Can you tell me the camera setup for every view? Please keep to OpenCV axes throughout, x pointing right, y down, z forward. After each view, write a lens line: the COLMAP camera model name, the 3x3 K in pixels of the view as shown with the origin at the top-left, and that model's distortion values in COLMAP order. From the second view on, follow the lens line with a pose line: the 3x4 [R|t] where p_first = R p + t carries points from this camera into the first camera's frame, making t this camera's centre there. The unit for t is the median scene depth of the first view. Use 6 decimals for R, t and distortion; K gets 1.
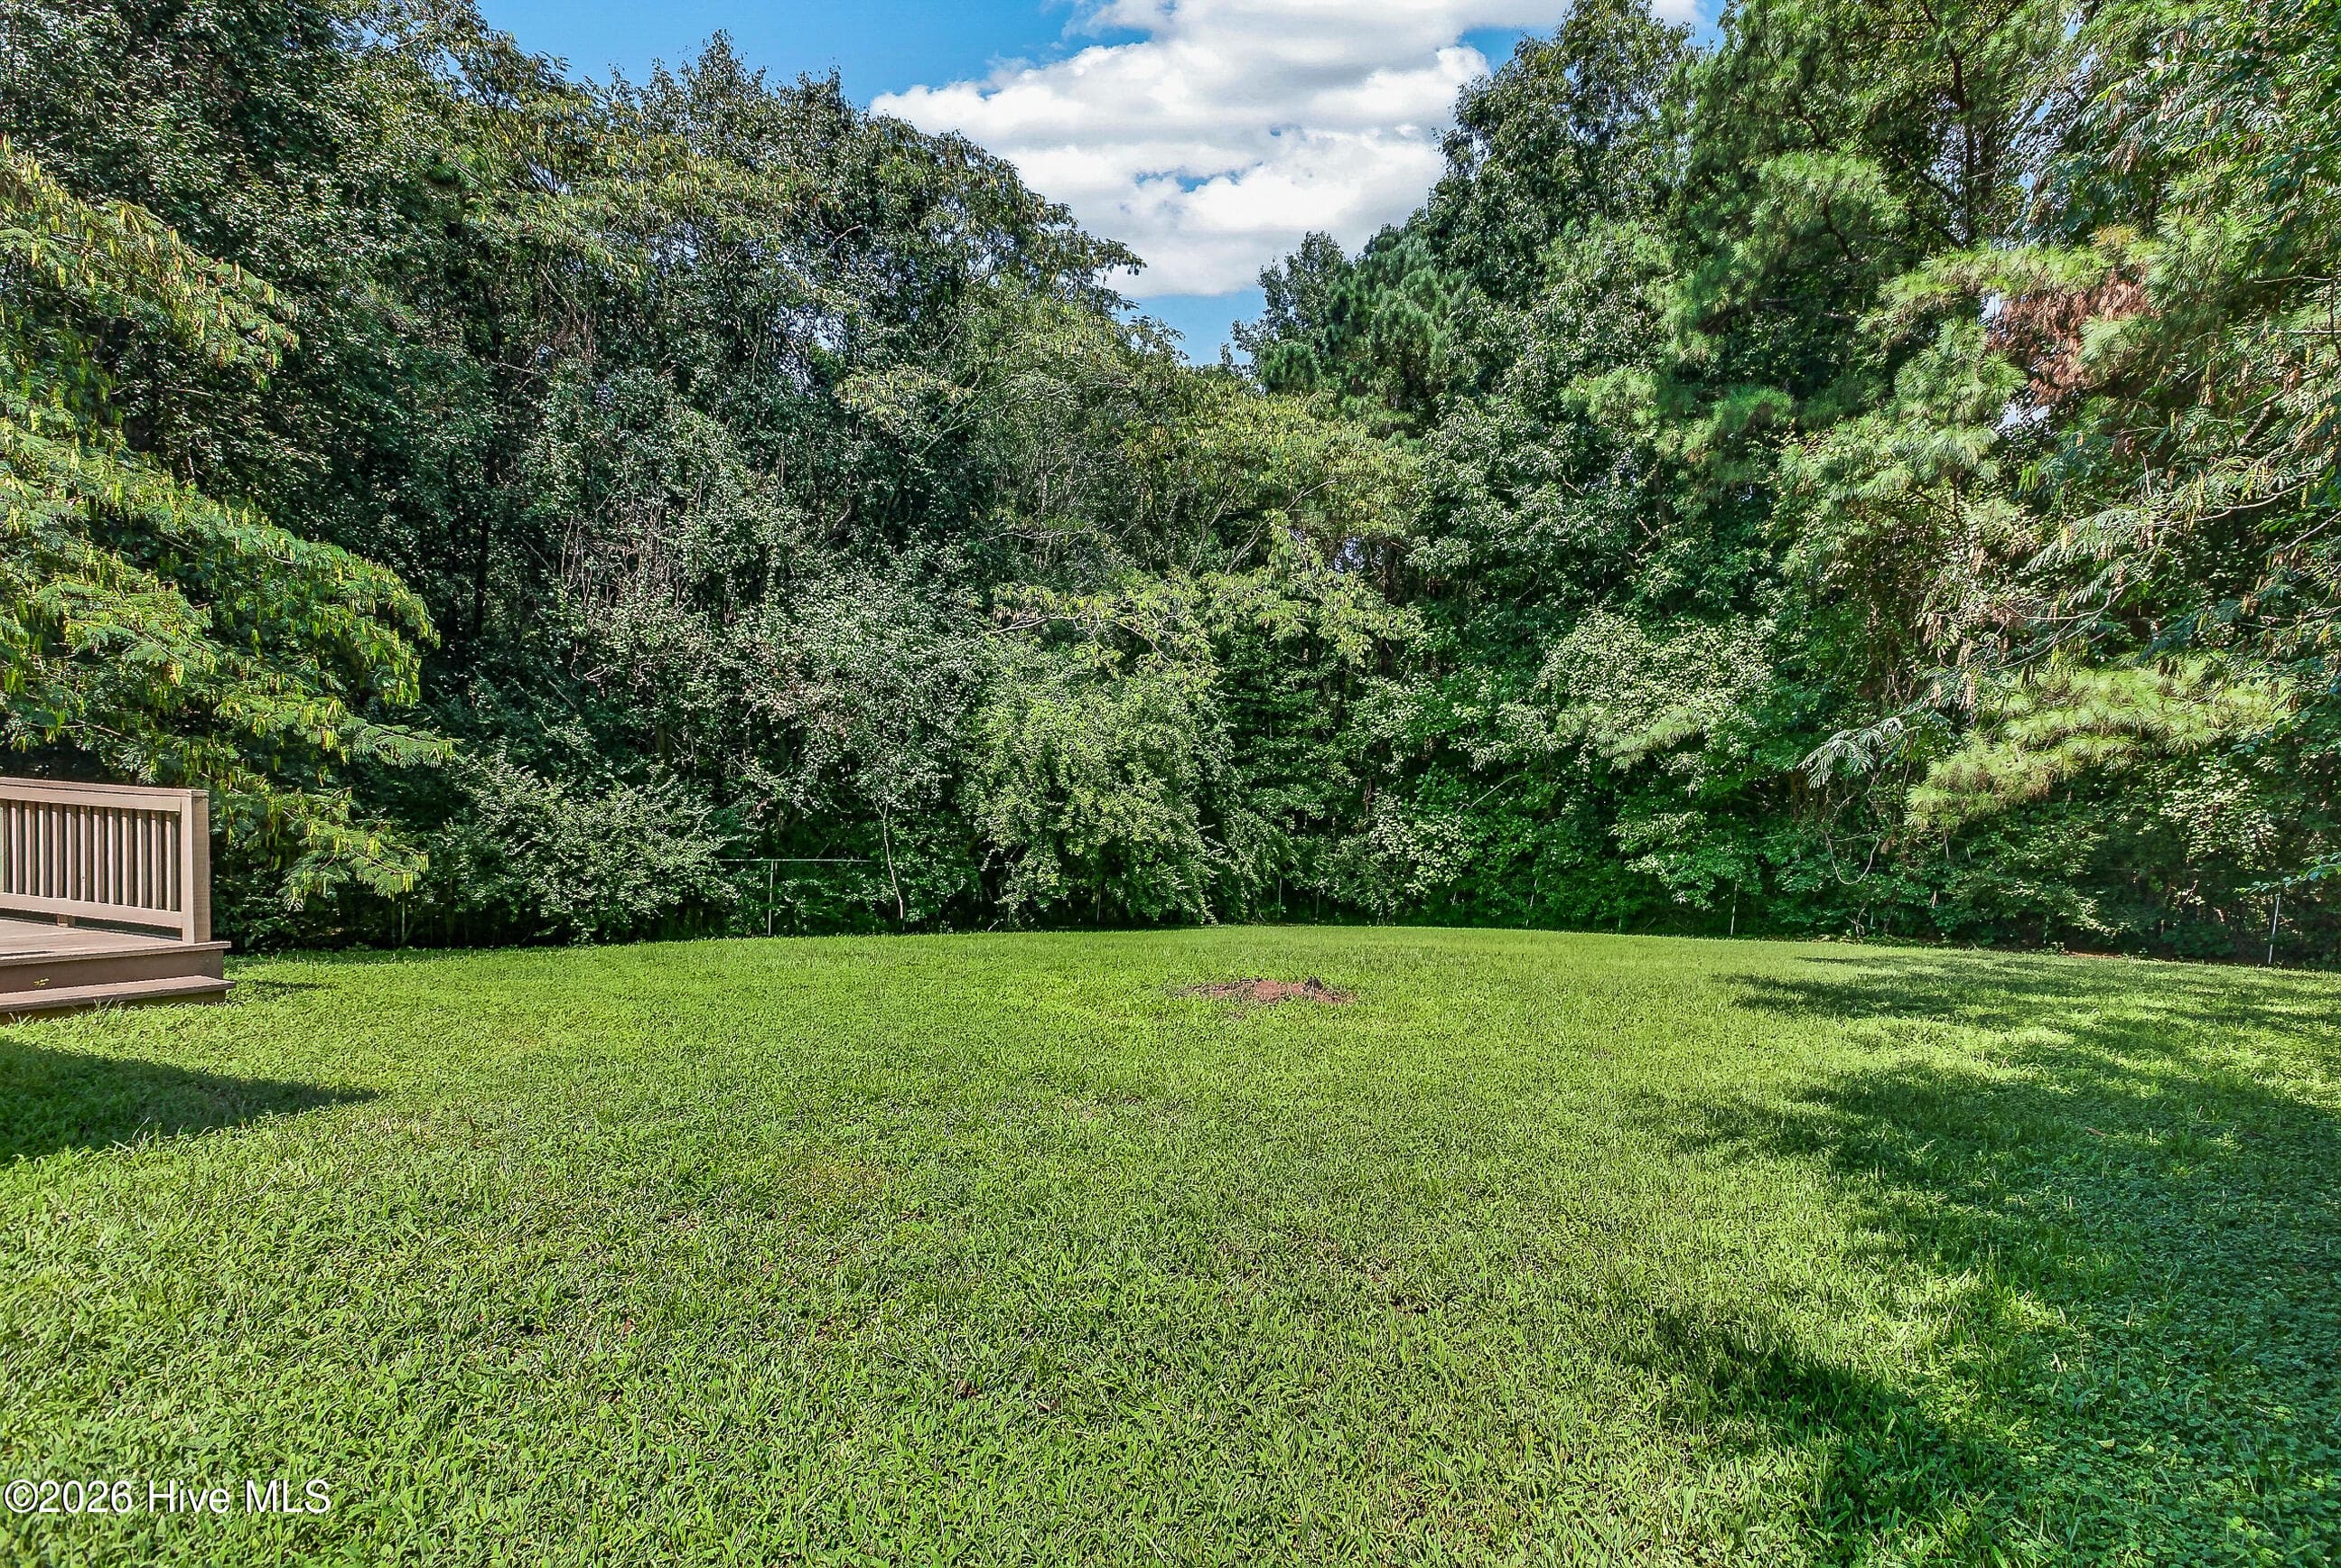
lens RADIAL K [[1168.2, 0, 1222.3], [0, 1168.2, 950.8], [0, 0, 1]] dist [0.002128, -0.000108]
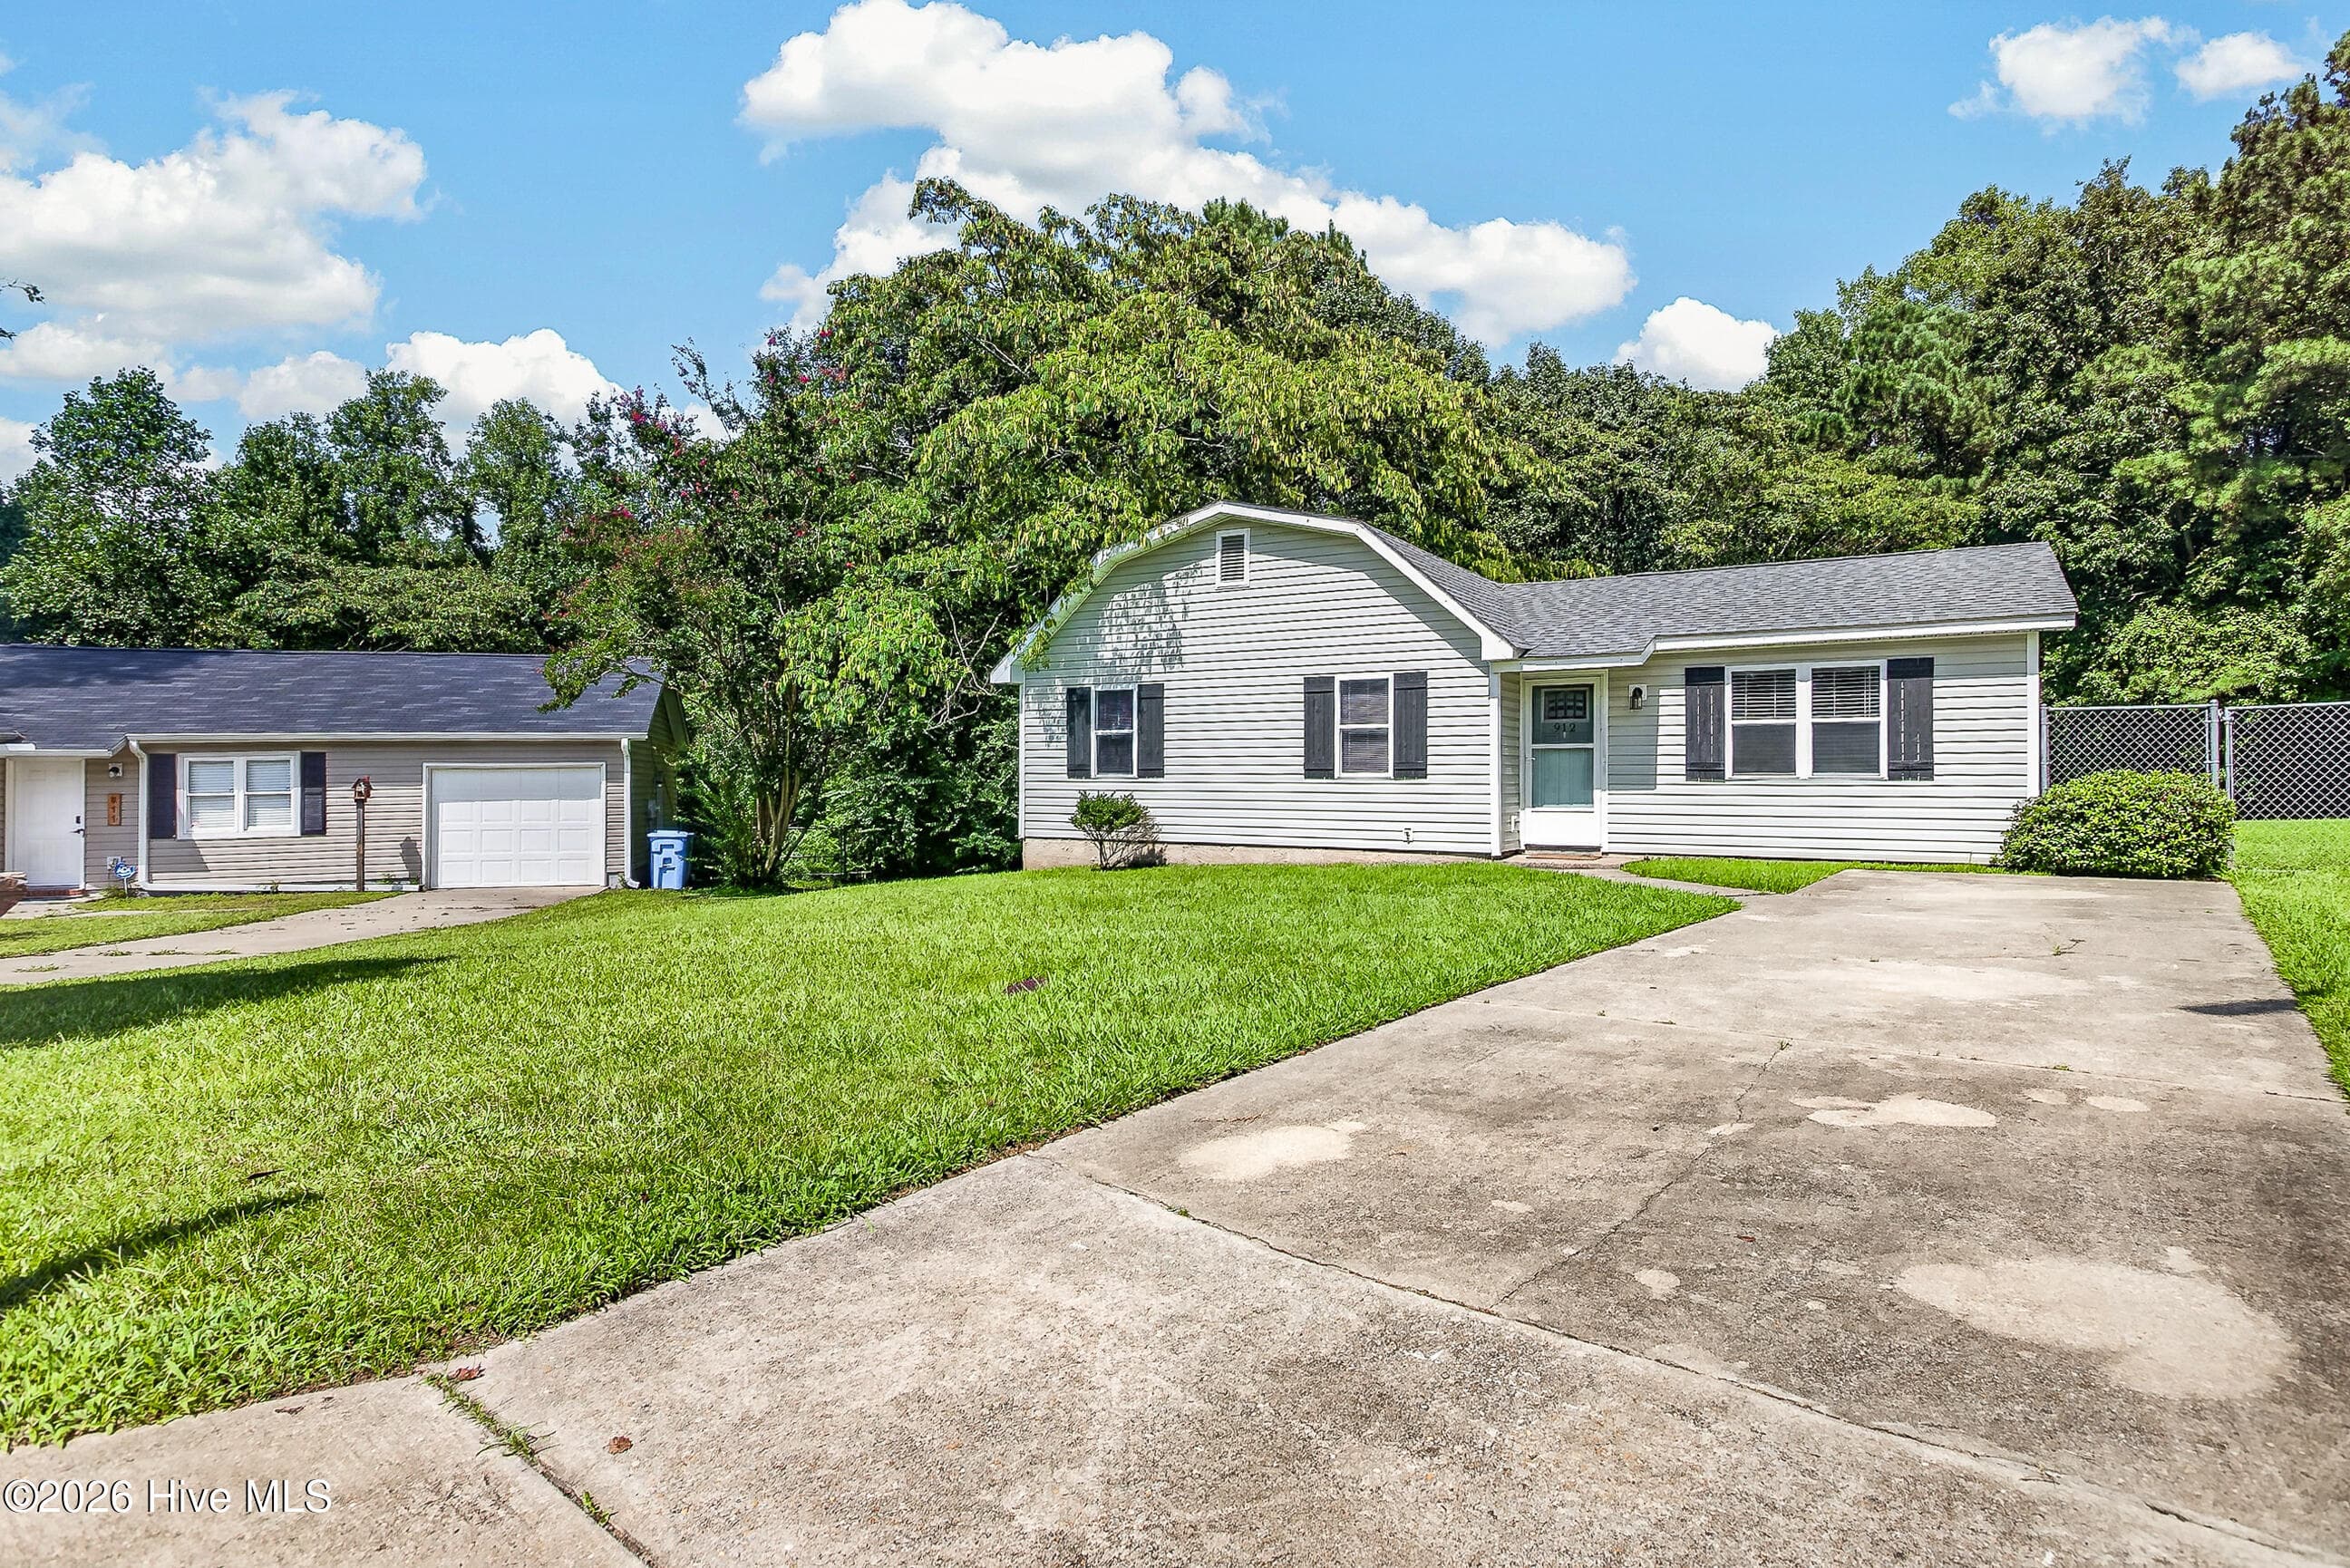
lens RADIAL K [[1227.9, 0, 1187.3], [0, 1227.9, 773.6], [0, 0, 1]] dist [-0.009087, 0.000587]
pose [[0.961895, -0.066199, -0.265283, -0.469621], [0.035727, 0.992360, -0.118091, 0.057063], [0.271073, 0.104113, 0.956912, -0.799469]]
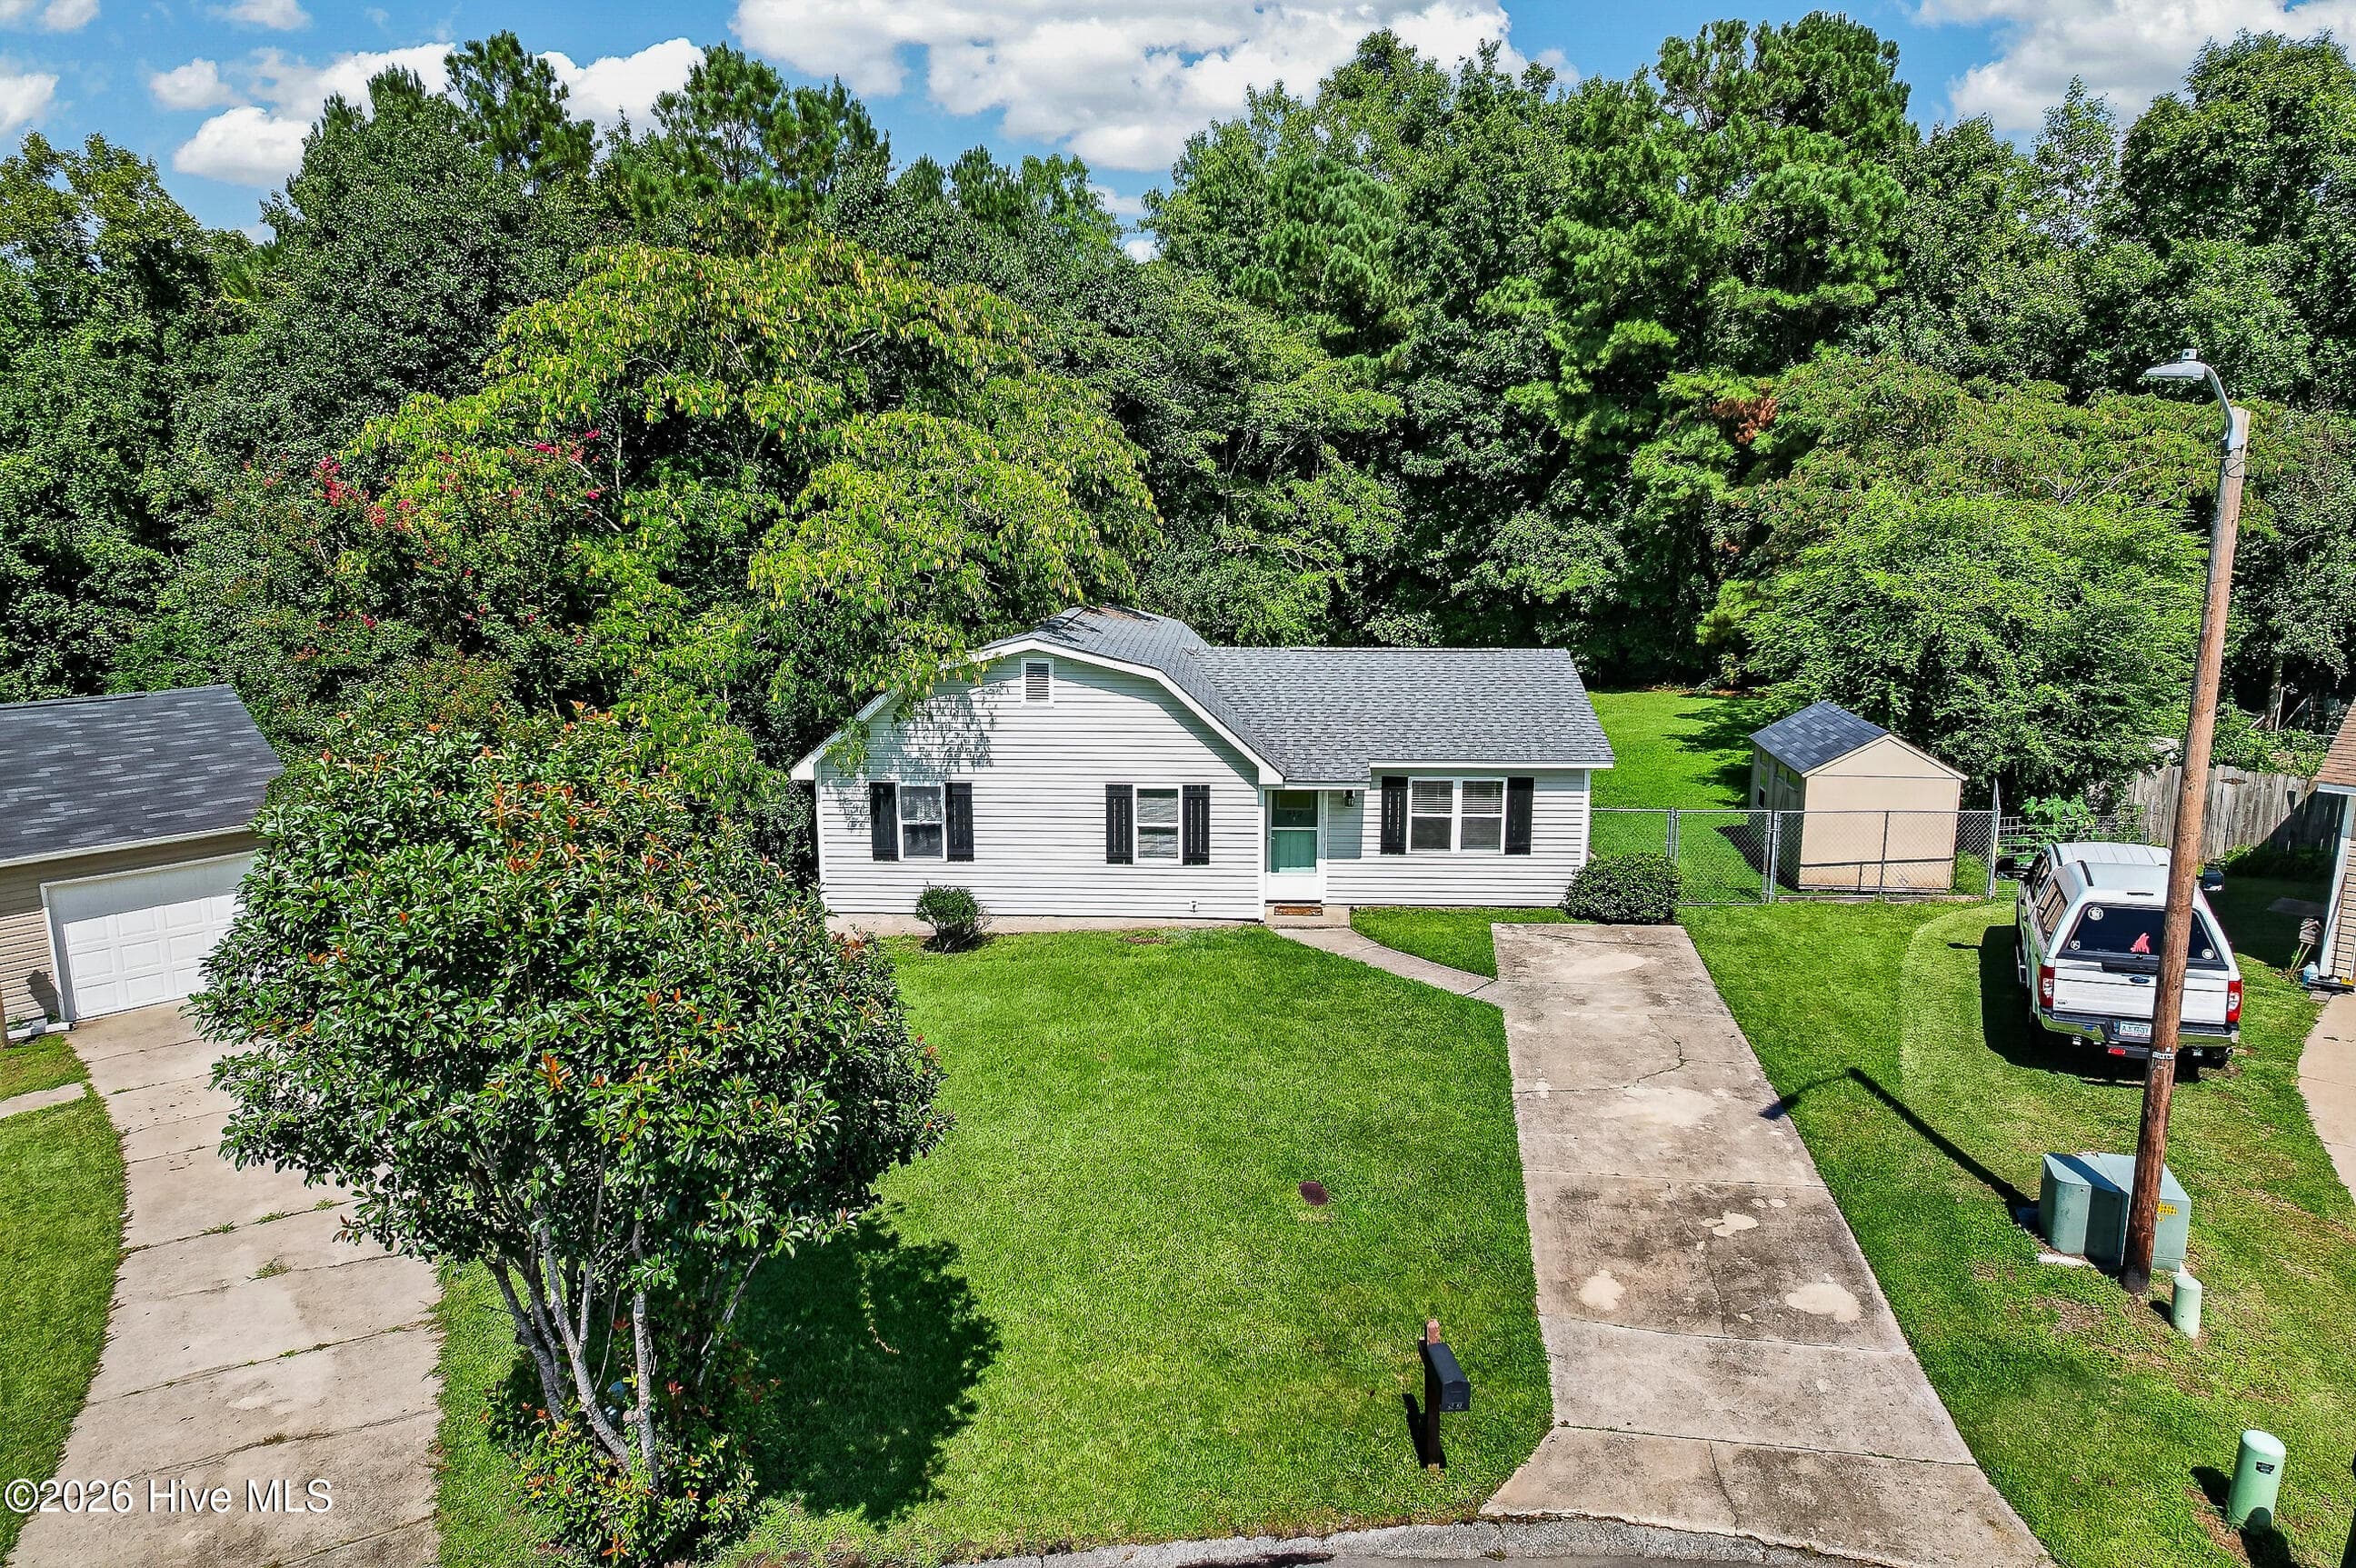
lens RADIAL K [[1482.9, 0, 1178.0], [0, 1482.9, 784.0], [0, 0, 1]] dist [-0.033607, 0.000820]
pose [[0.969350, -0.109667, 0.219851, -0.758515], [0.087293, 0.990196, 0.109049, -0.179200], [-0.229655, -0.086515, 0.969419, -1.131023]]
